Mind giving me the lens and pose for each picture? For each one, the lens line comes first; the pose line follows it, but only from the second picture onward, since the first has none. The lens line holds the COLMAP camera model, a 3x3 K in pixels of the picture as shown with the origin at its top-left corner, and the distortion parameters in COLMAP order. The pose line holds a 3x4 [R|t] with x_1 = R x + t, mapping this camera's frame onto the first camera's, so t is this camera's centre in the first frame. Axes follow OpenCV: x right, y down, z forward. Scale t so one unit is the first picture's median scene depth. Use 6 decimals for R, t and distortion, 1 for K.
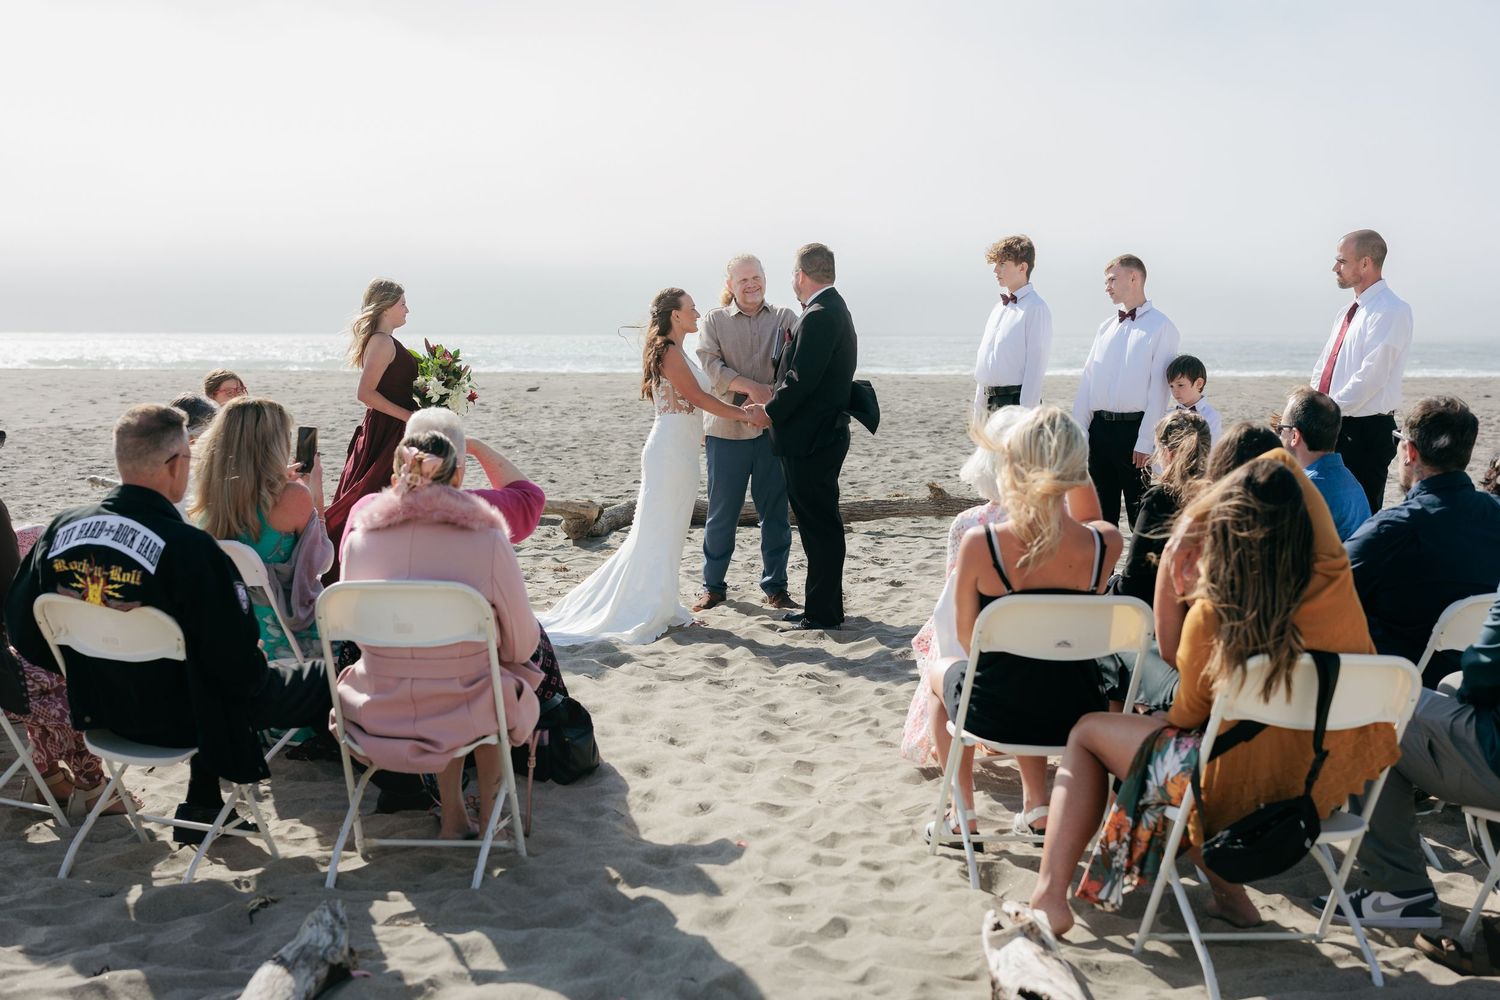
lens RADIAL K [[2161.5, 0, 759.5], [0, 2161.5, 499.7], [0, 0, 1]] dist [0.009598, 0.049649]
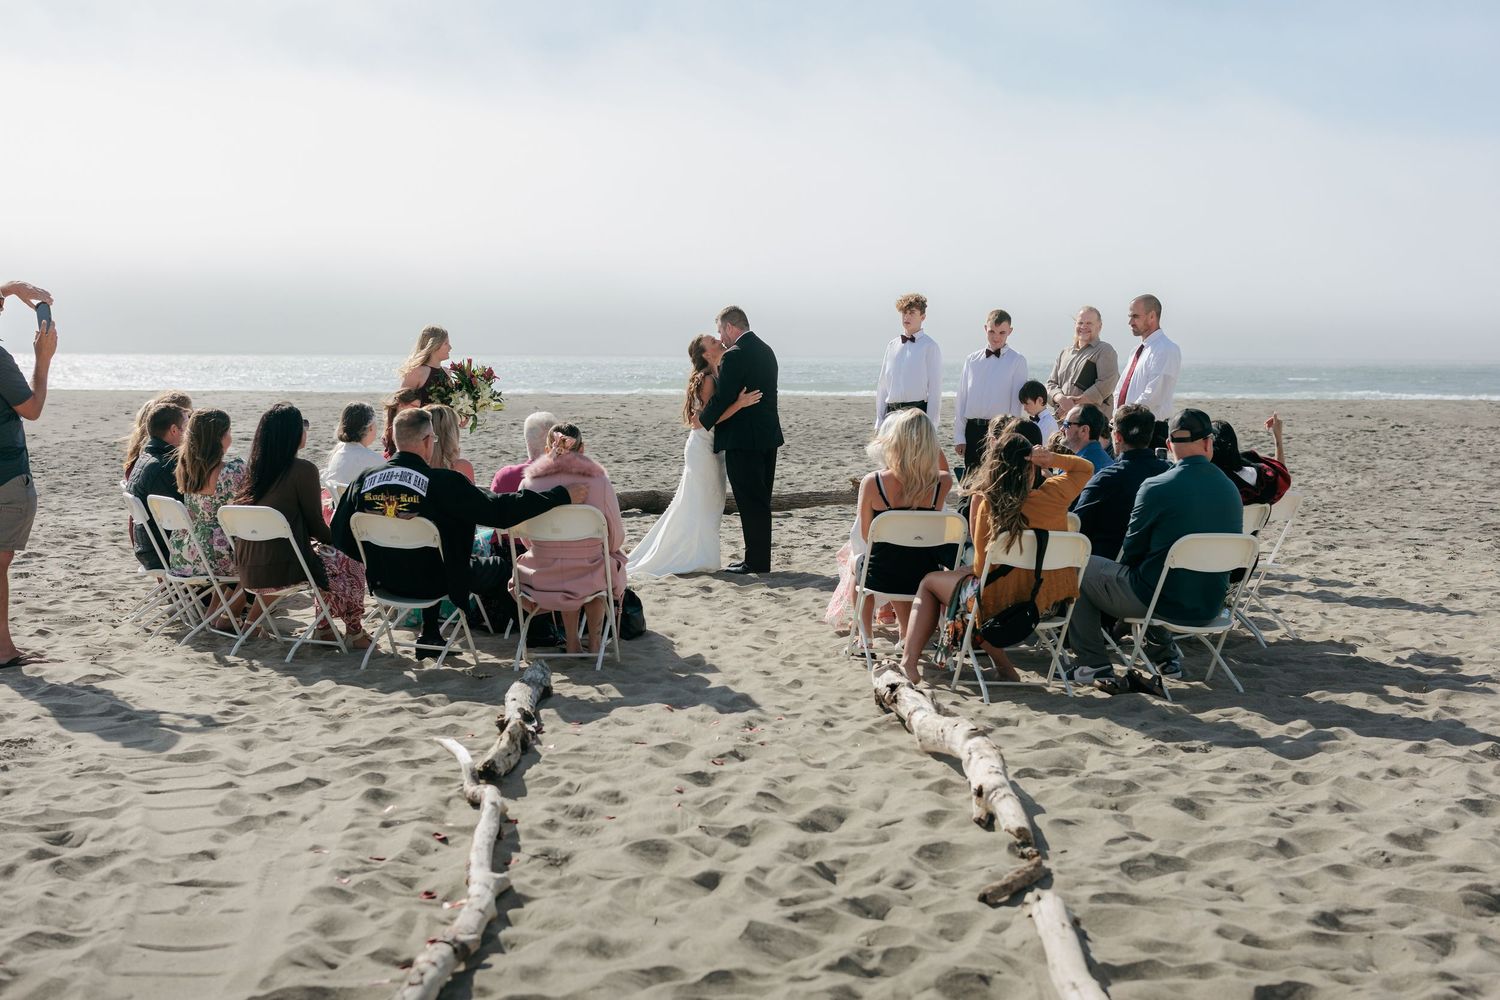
lens RADIAL K [[2161.5, 0, 759.5], [0, 2161.5, 499.7], [0, 0, 1]] dist [0.009598, 0.049649]
pose [[0.999462, 0.000263, 0.032793, -0.052364], [0.000075, 0.999947, -0.010282, 0.050643], [-0.032794, 0.010278, 0.999409, -0.798459]]
